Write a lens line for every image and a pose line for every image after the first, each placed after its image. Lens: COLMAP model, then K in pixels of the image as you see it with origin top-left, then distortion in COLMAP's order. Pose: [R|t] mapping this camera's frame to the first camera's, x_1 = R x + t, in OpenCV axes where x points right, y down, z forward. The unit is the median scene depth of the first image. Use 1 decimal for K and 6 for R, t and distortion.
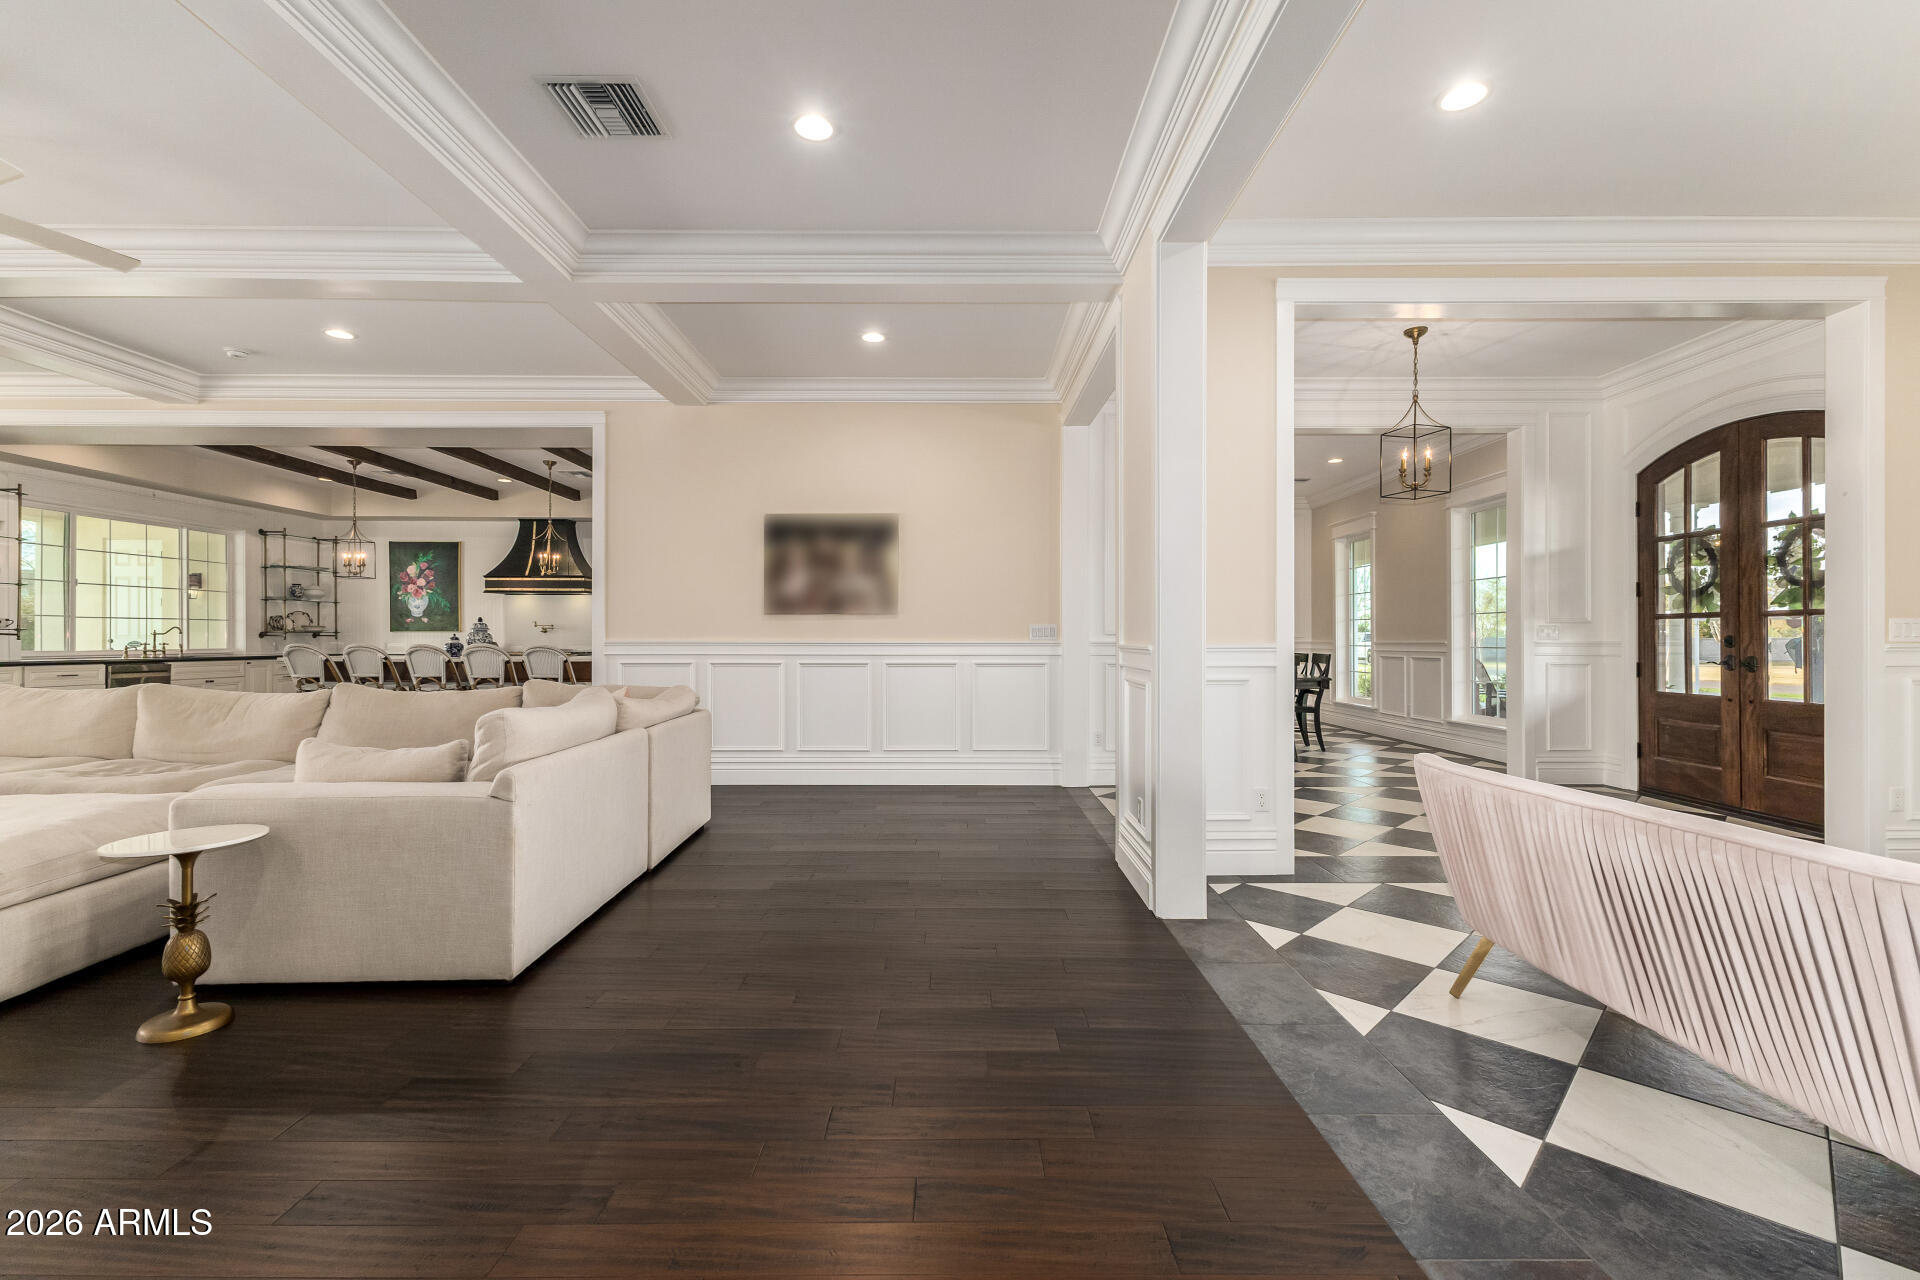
lens RADIAL K [[829.3, 0, 956.3], [0, 829.3, 634.7], [0, 0, 1]] dist [0.009875, -0.000951]
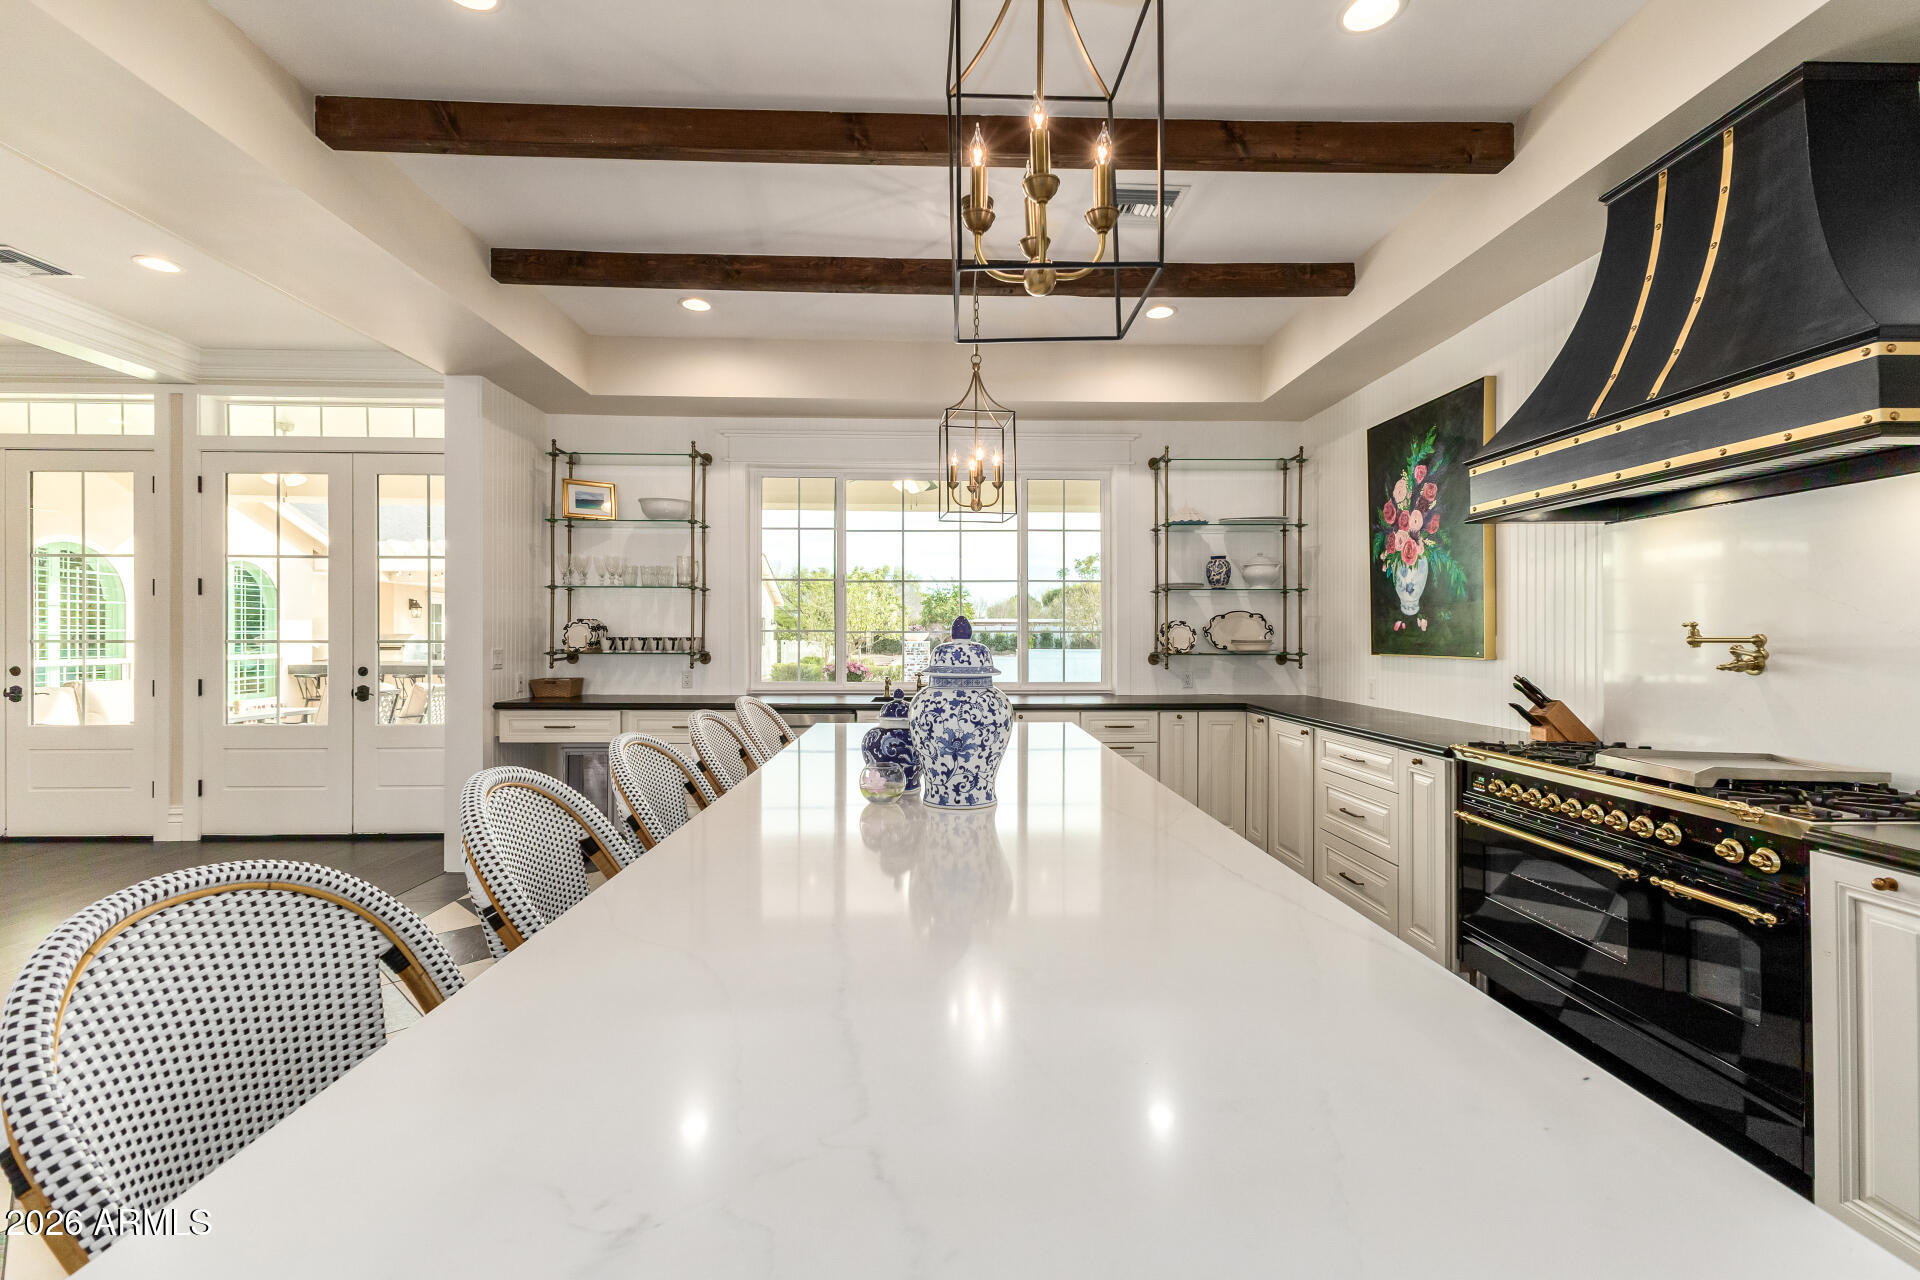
lens RADIAL K [[829.3, 0, 958.7], [0, 829.3, 644.1], [0, 0, 1]] dist [0.009875, -0.000951]
pose [[0.016402, 0.005900, -0.999848, -0.525235], [0.002062, 0.999980, 0.005934, -0.021301], [0.999863, -0.002159, 0.016390, 1.486378]]
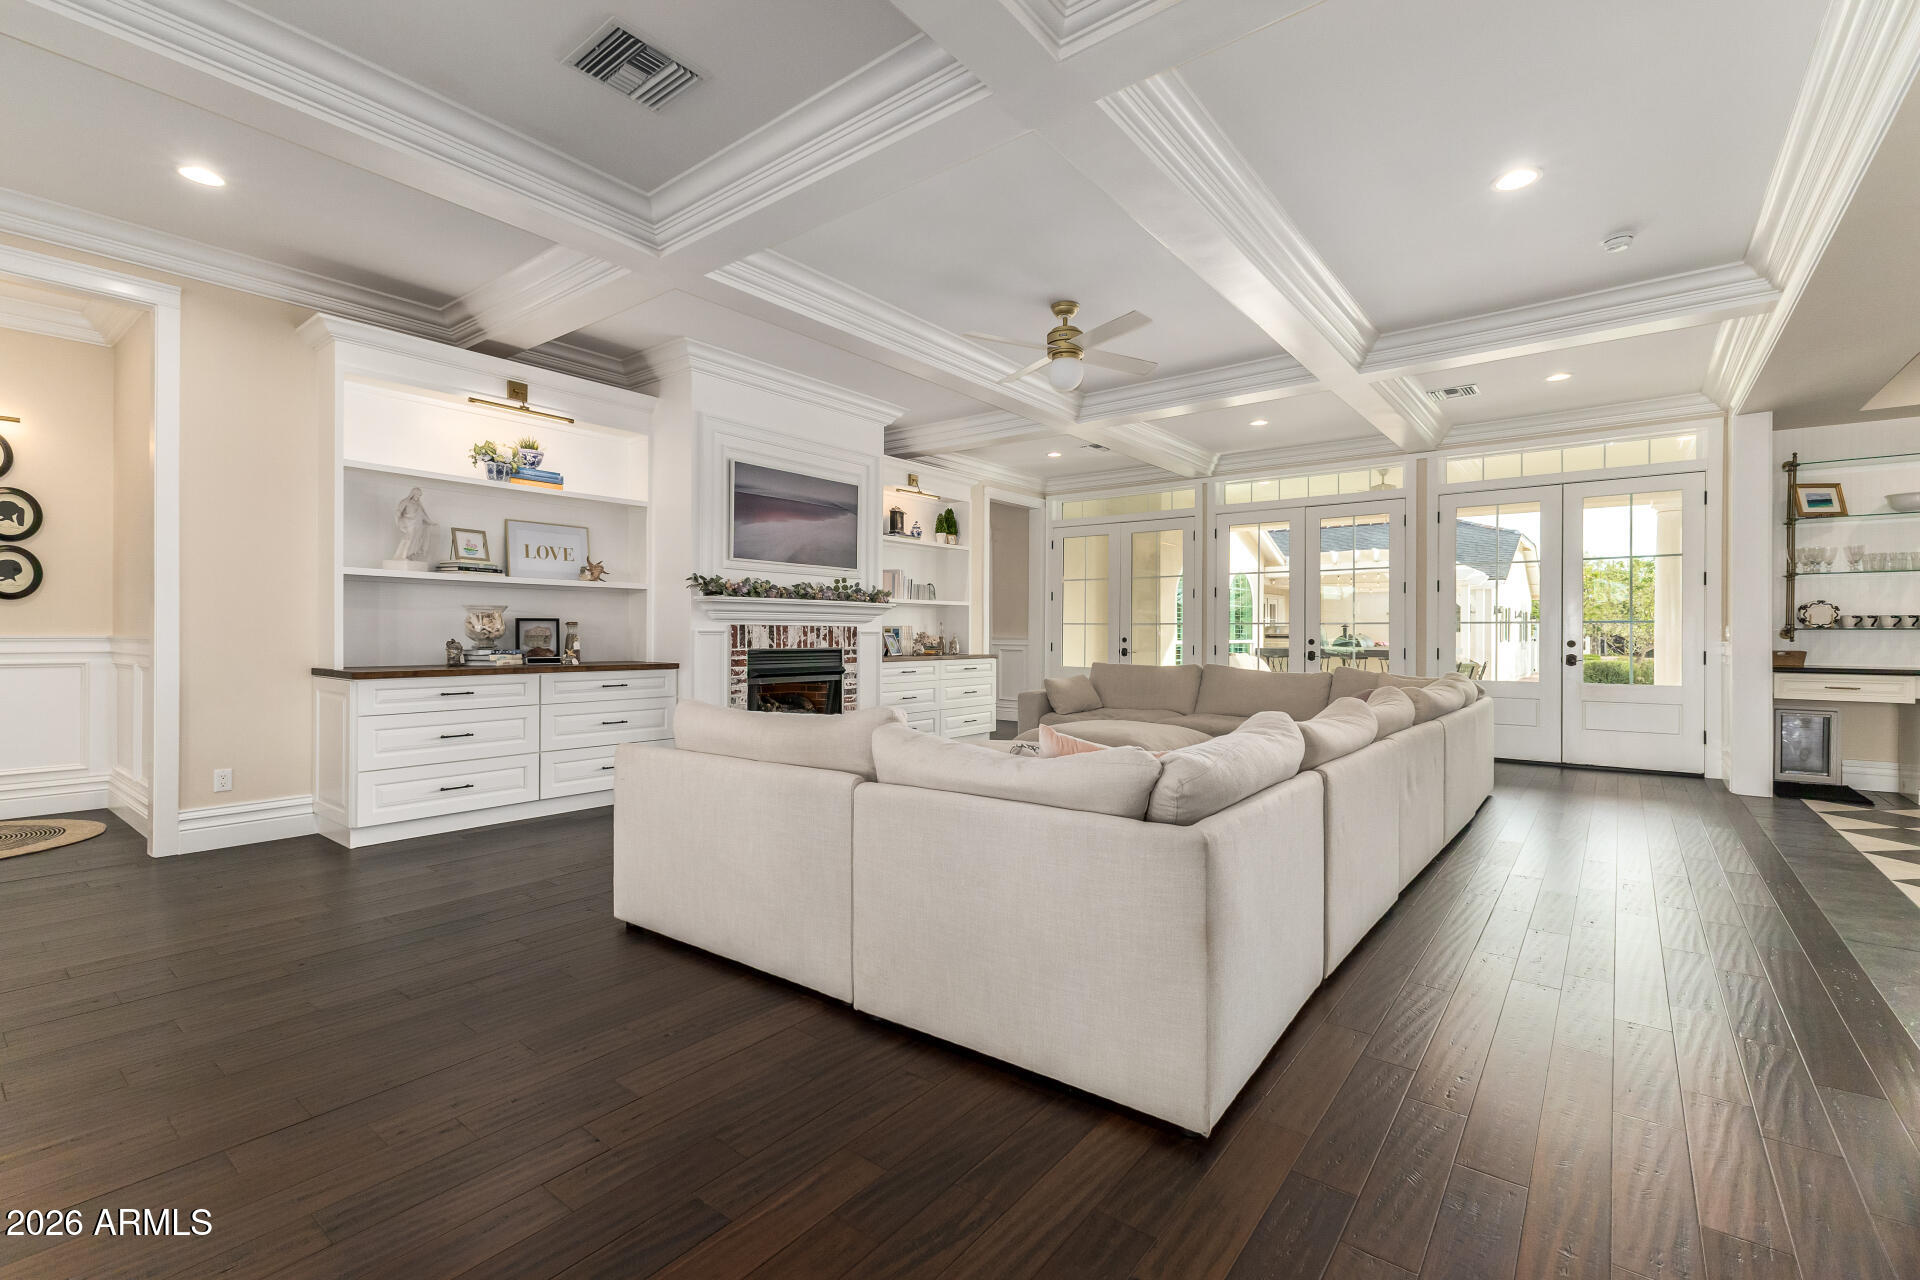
lens RADIAL K [[829.3, 0, 975.2], [0, 829.3, 627.1], [0, 0, 1]] dist [0.009875, -0.000951]
pose [[-0.614731, -0.012607, -0.788636, 0.041539], [-0.001705, 0.999891, -0.014655, 0.006564], [0.788735, -0.007664, -0.614685, 0.938375]]
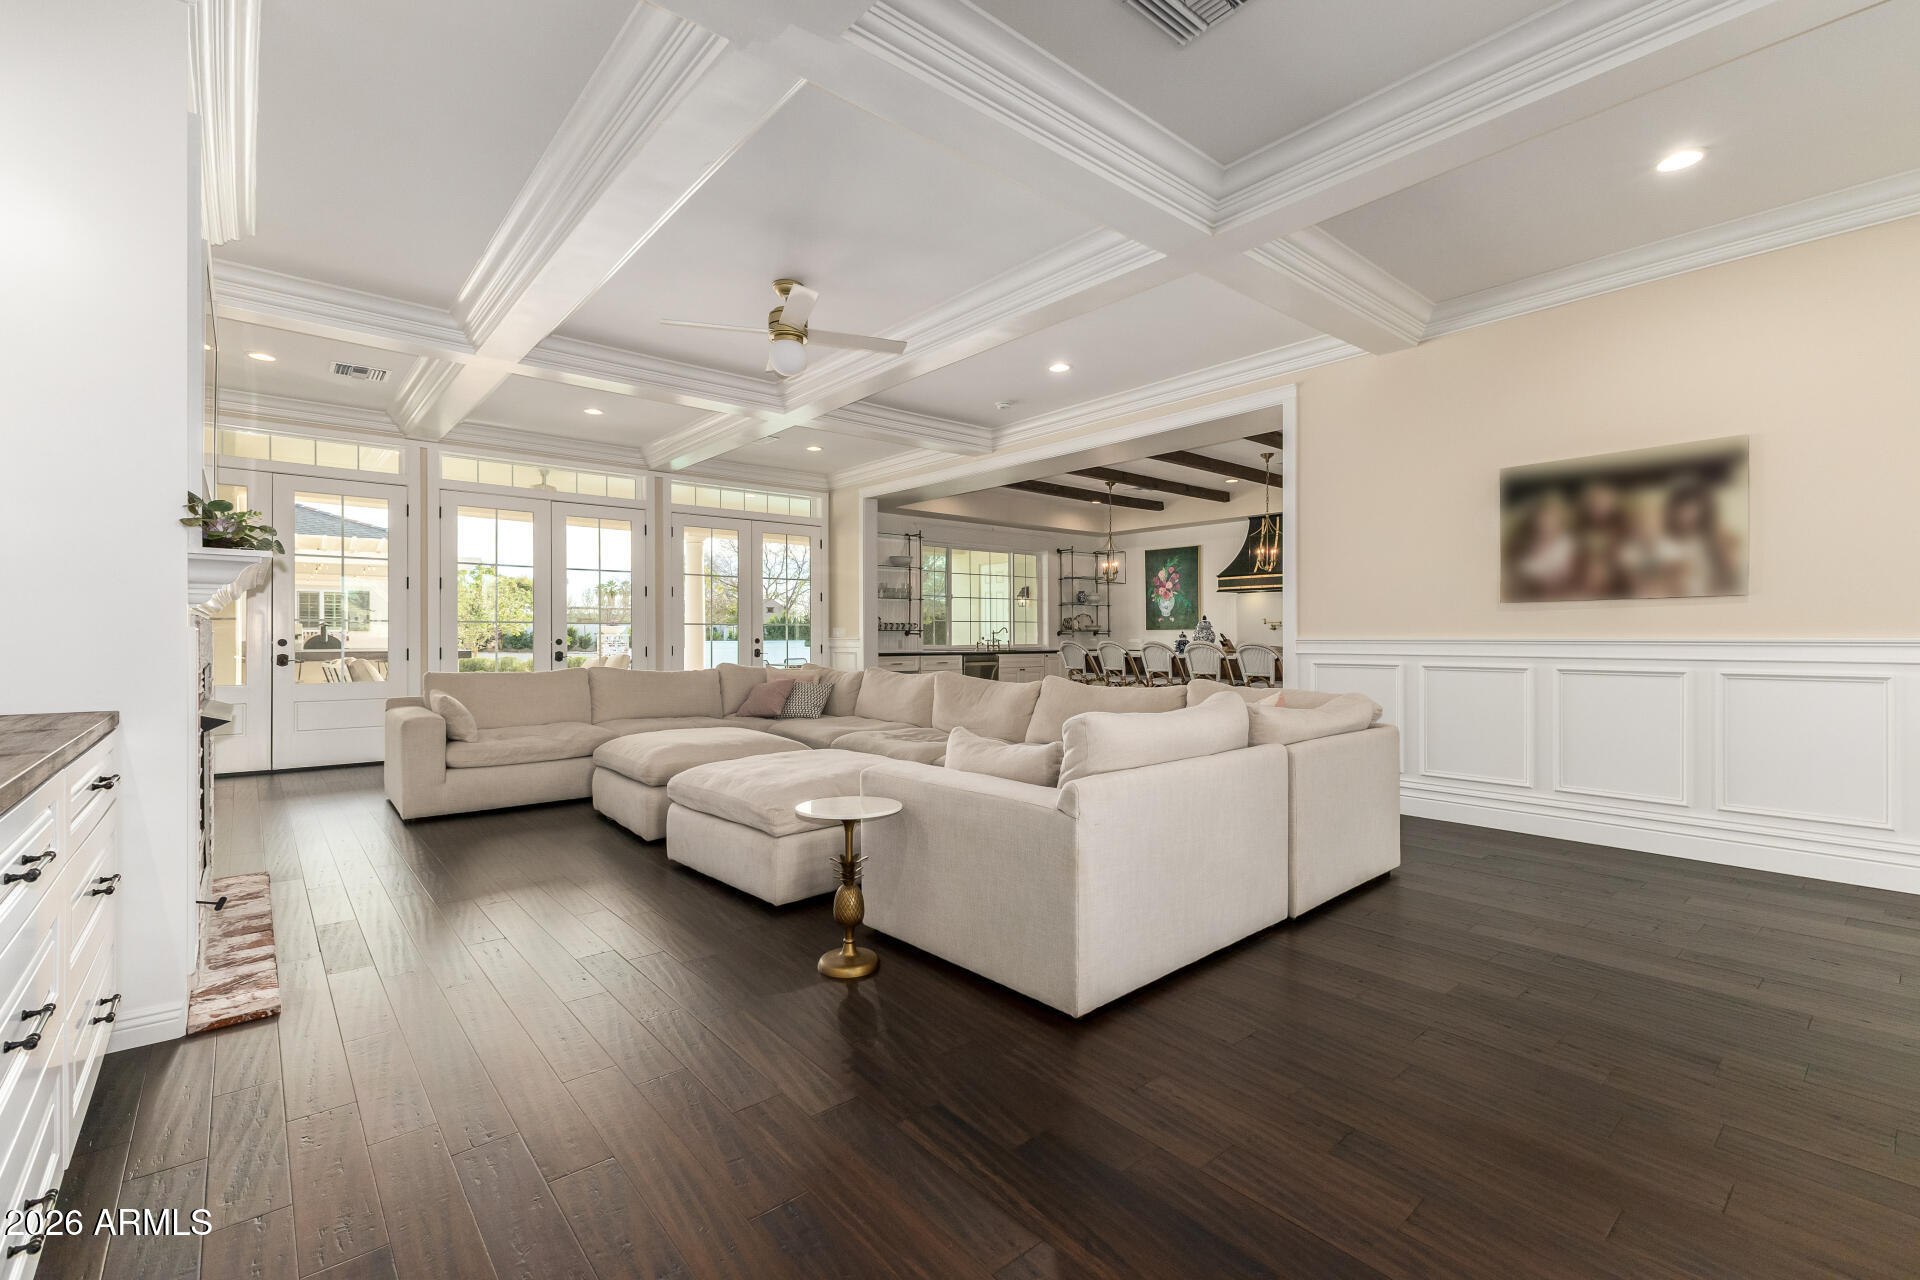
lens RADIAL K [[829.3, 0, 955.4], [0, 829.3, 634.5], [0, 0, 1]] dist [0.009875, -0.000951]
pose [[0.644412, -0.004165, -0.764667, 0.027353], [0.006190, 0.999981, -0.000229, 0.001410], [0.764653, -0.004585, 0.644426, 0.141789]]
